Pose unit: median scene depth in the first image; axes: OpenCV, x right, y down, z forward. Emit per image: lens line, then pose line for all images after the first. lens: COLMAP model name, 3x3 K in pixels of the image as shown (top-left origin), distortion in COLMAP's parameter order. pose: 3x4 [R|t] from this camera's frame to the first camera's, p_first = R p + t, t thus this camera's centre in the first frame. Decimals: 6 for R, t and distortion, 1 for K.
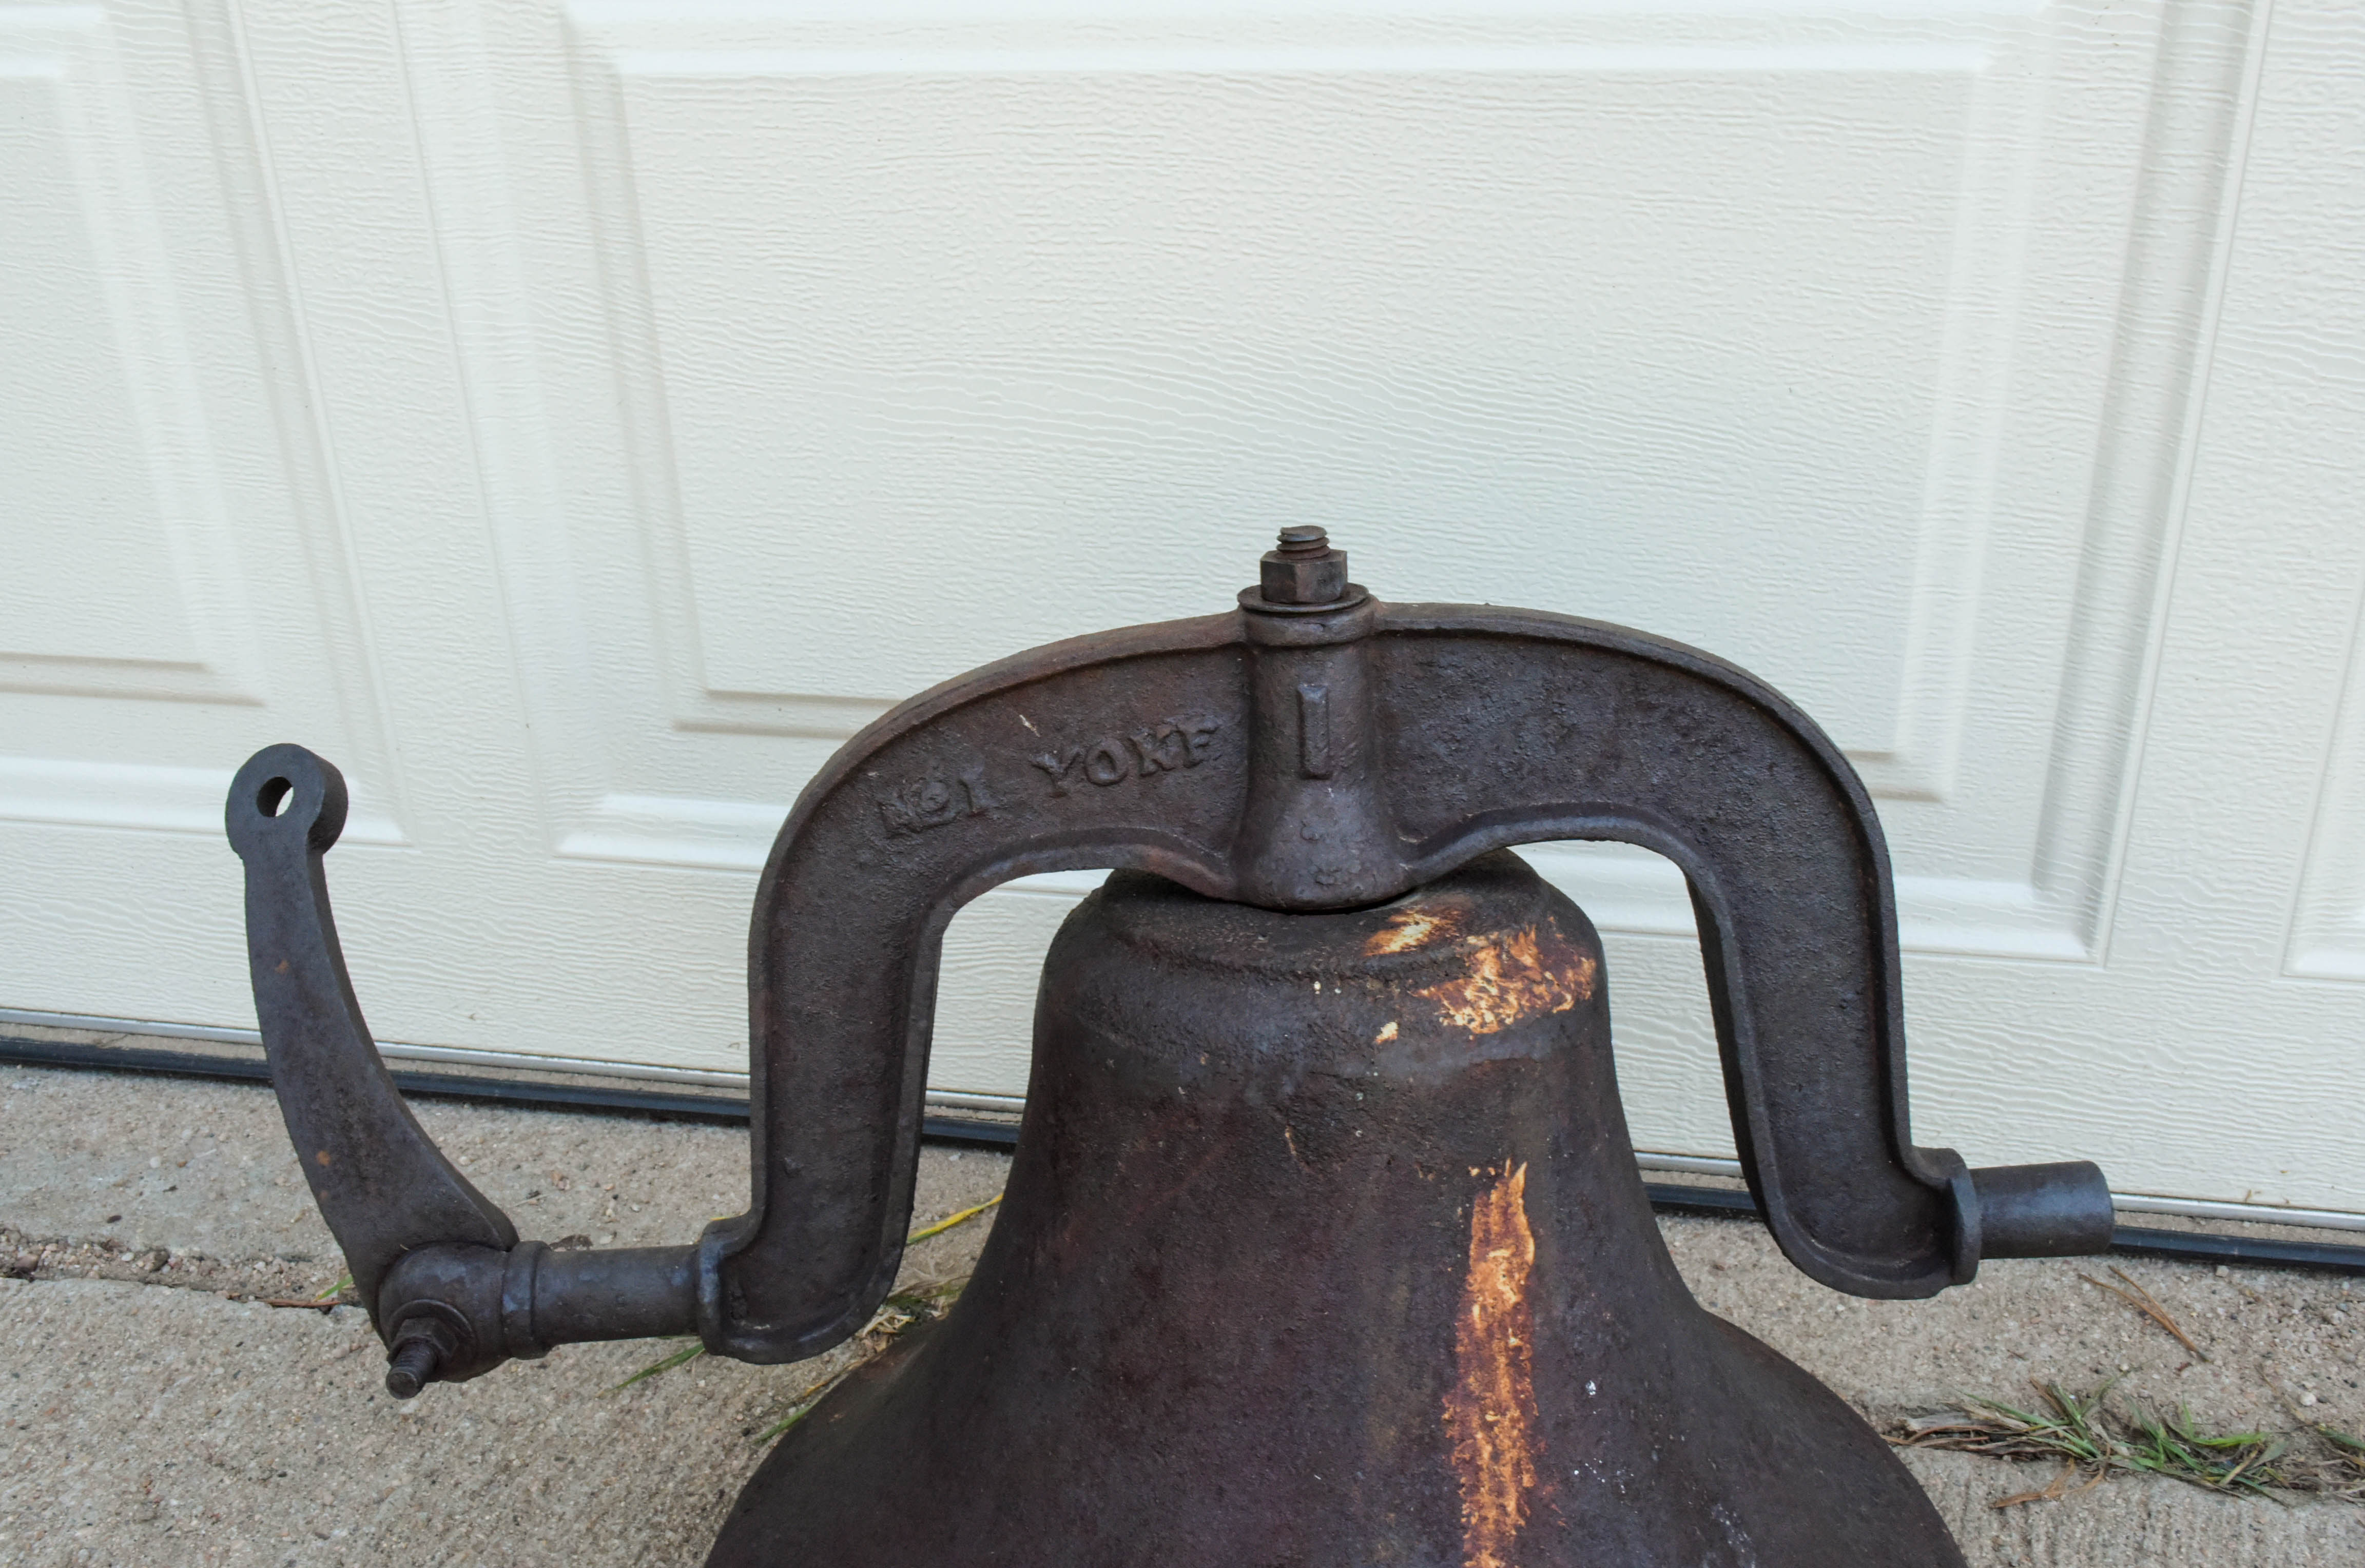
lens RADIAL K [[2227.4, 0, 1191.4], [0, 2227.4, 798.9], [0, 0, 1]] dist [-0.012939, -0.018981]
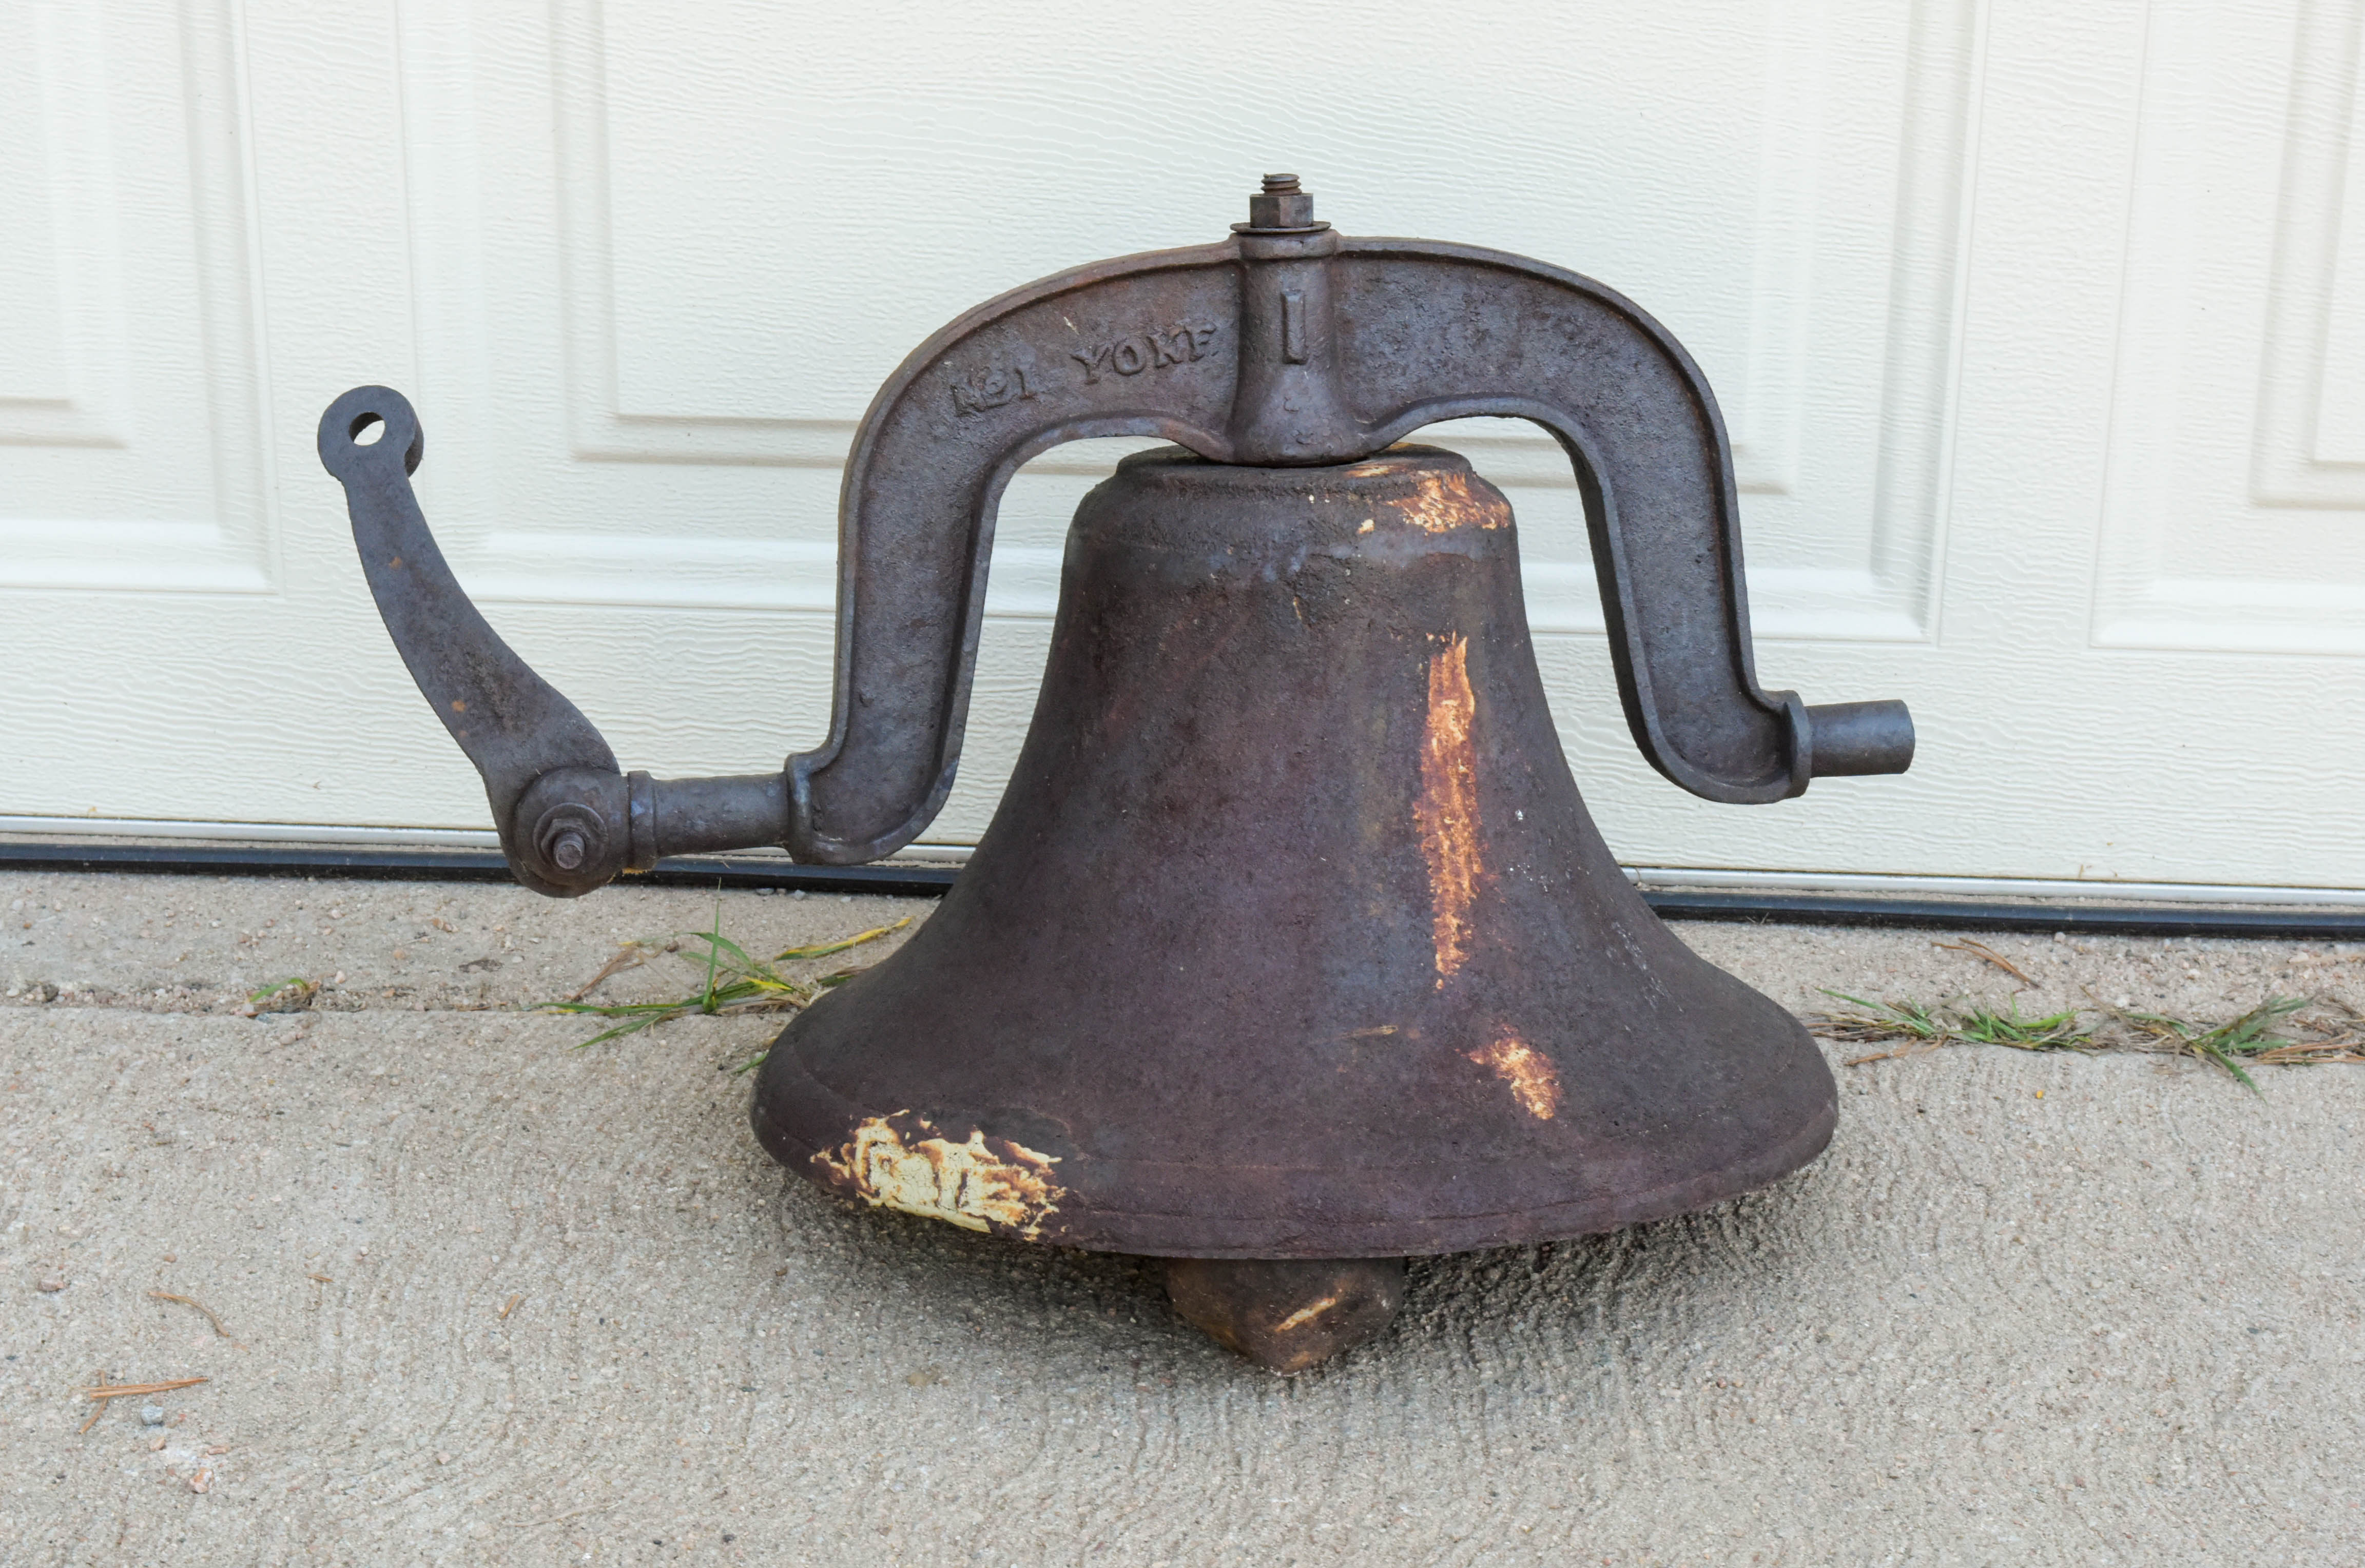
lens RADIAL K [[4156.5, 0, 1198.1], [0, 4156.5, 798.2], [0, 0, 1]] dist [-0.042840, 0.098420]
pose [[0.988593, -0.010002, 0.150277, -0.357956], [0.024098, 0.995442, -0.092273, 0.454345], [-0.148669, 0.094842, 0.984328, -1.319628]]
